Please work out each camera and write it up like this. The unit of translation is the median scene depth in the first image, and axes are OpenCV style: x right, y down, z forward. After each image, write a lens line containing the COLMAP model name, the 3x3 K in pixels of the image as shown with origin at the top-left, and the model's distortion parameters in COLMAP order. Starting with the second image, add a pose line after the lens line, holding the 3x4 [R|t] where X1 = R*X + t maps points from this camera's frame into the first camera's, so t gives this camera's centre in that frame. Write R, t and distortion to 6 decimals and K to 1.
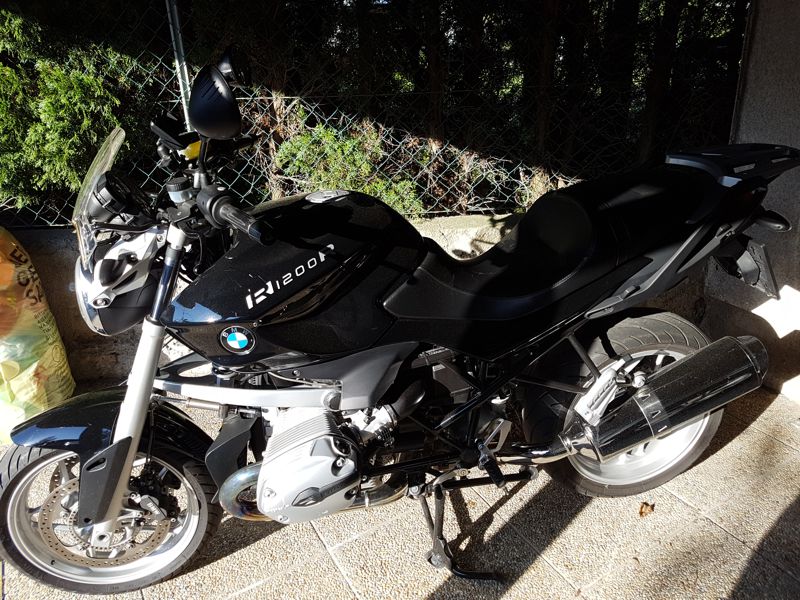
lens RADIAL K [[654.8, 0, 400.0], [0, 654.8, 300.0], [0, 0, 1]] dist [0.066304, -0.121173]
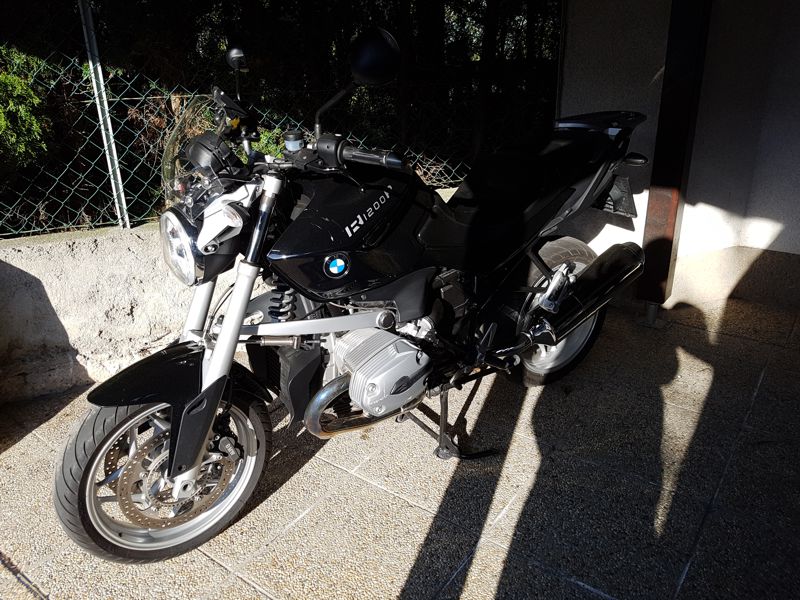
lens RADIAL K [[654.7, 0, 369.8], [0, 654.7, 311.4], [0, 0, 1]] dist [0.222805, -0.403118]
pose [[0.913127, -0.130526, 0.386214, -0.604780], [0.151996, 0.988054, -0.025438, 0.165912], [-0.378280, 0.081931, 0.922058, -0.131998]]
